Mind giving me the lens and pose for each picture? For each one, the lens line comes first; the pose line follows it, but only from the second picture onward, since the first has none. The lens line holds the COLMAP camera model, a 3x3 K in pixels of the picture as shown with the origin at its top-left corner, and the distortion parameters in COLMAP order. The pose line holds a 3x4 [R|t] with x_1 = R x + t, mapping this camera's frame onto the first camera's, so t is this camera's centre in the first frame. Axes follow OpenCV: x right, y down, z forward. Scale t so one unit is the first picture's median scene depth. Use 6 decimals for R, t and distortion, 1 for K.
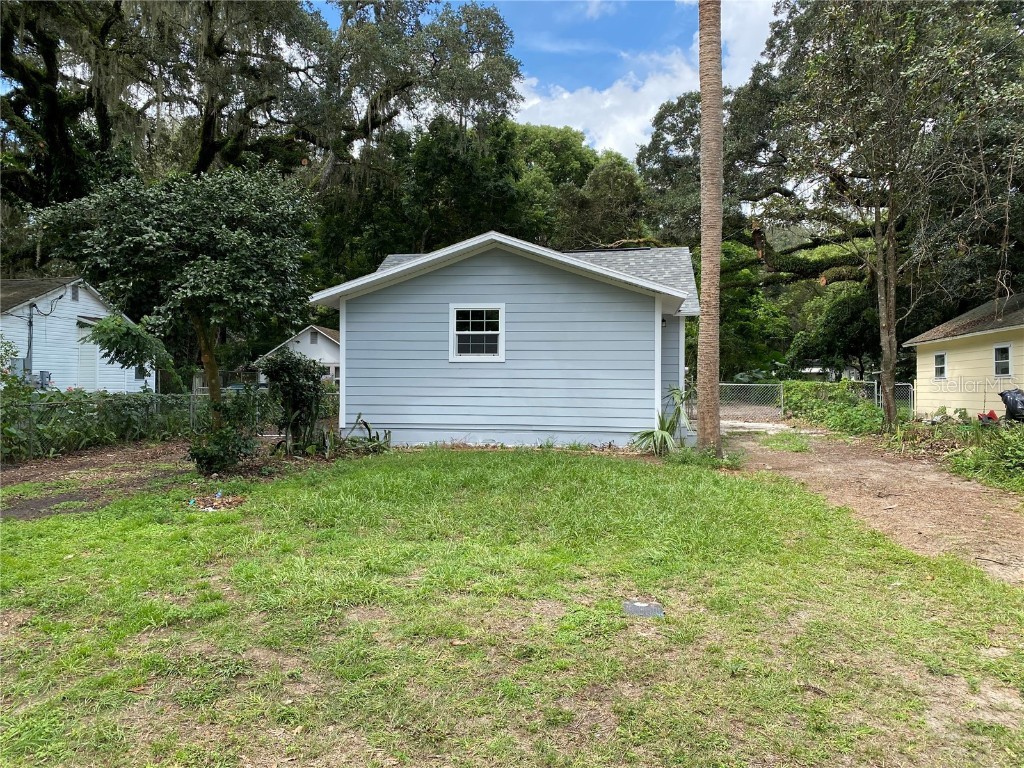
lens RADIAL K [[790.6, 0, 512.7], [0, 790.6, 379.1], [0, 0, 1]] dist [0.050055, -0.062744]
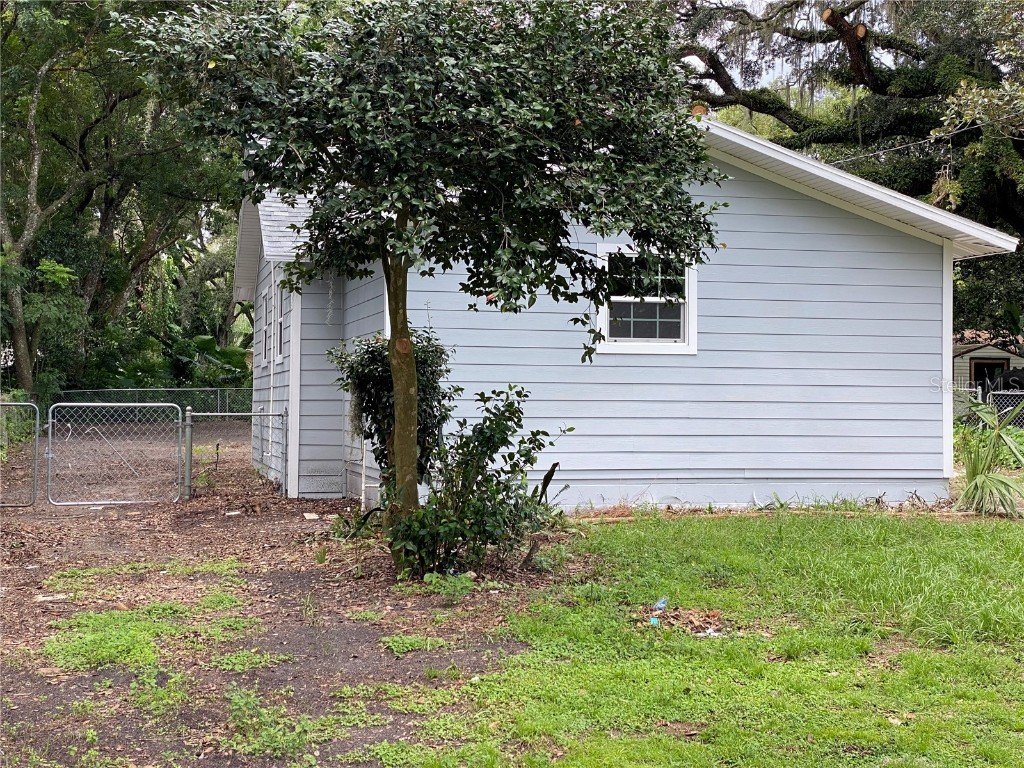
lens RADIAL K [[1554.4, 0, 529.1], [0, 1554.4, 366.2], [0, 0, 1]] dist [0.053940, 0.119792]
pose [[0.925248, 0.005674, 0.379322, -0.521055], [-0.002488, 0.999957, -0.008888, -0.003491], [-0.379356, 0.007279, 0.925222, 0.048404]]
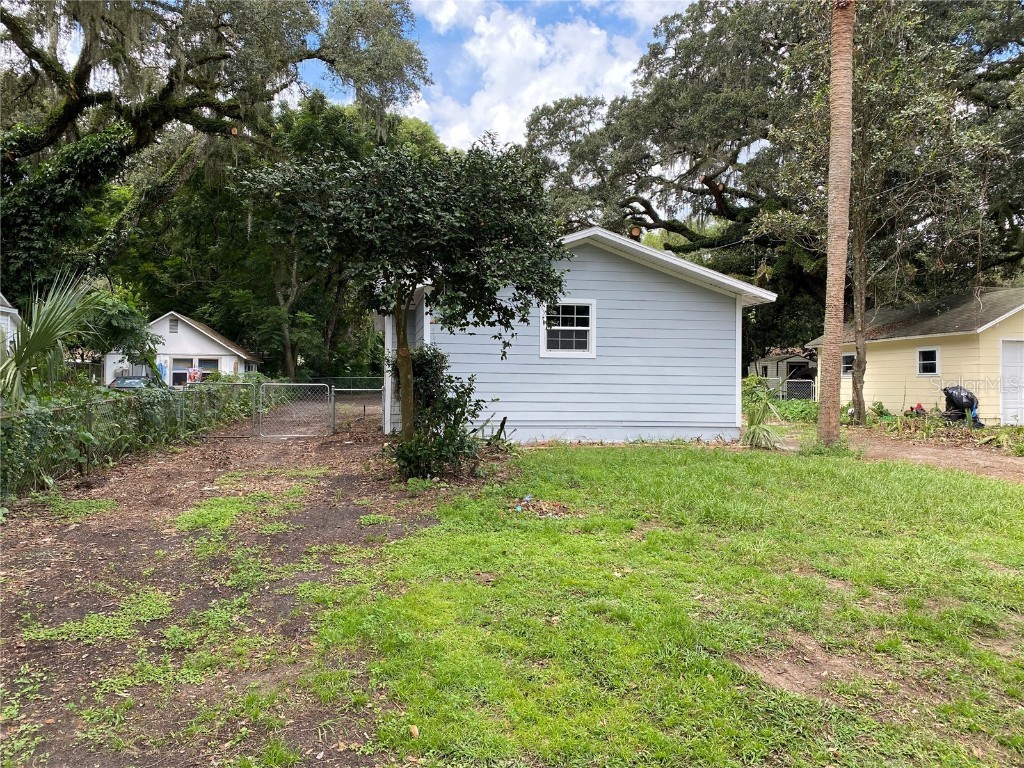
lens RADIAL K [[790.6, 0, 512.7], [0, 790.6, 379.1], [0, 0, 1]] dist [0.050055, -0.062744]
pose [[0.951042, 0.003132, 0.309046, -0.415297], [-0.005641, 0.999958, 0.007226, -0.001744], [-0.309011, -0.008616, 0.951020, 0.080807]]
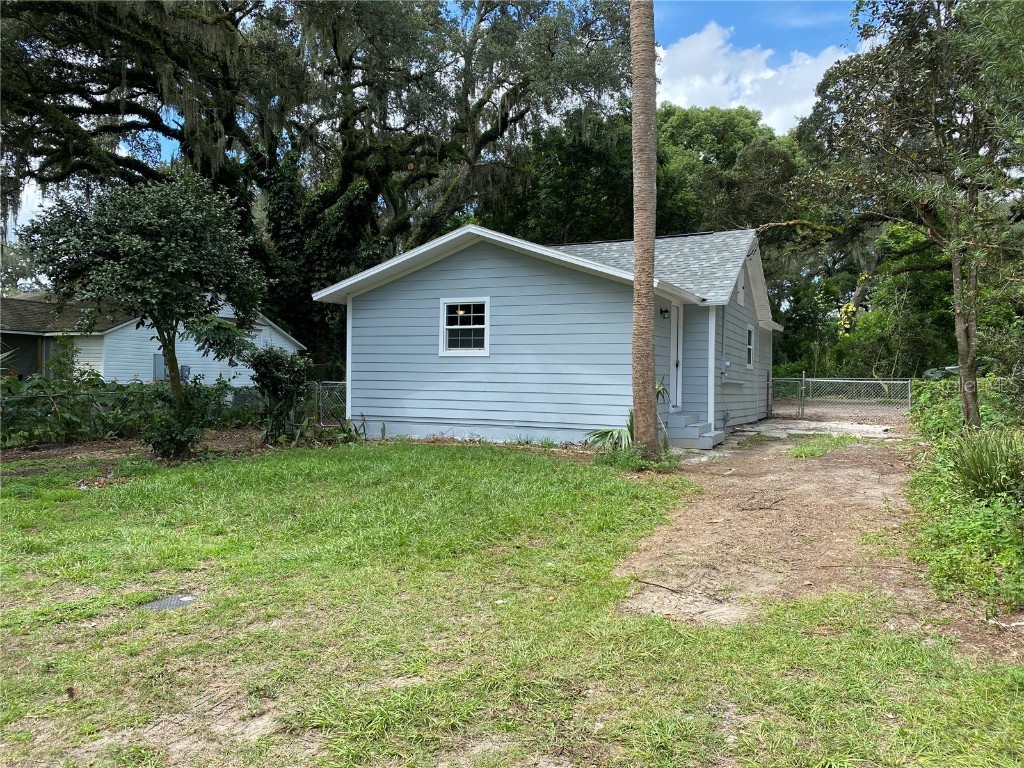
lens RADIAL K [[790.6, 0, 512.7], [0, 790.6, 379.1], [0, 0, 1]] dist [0.050055, -0.062744]
pose [[0.957423, 0.005422, -0.288639, 0.301280], [-0.003379, 0.999966, 0.007576, -0.000530], [0.288670, -0.006278, 0.957408, 0.060559]]
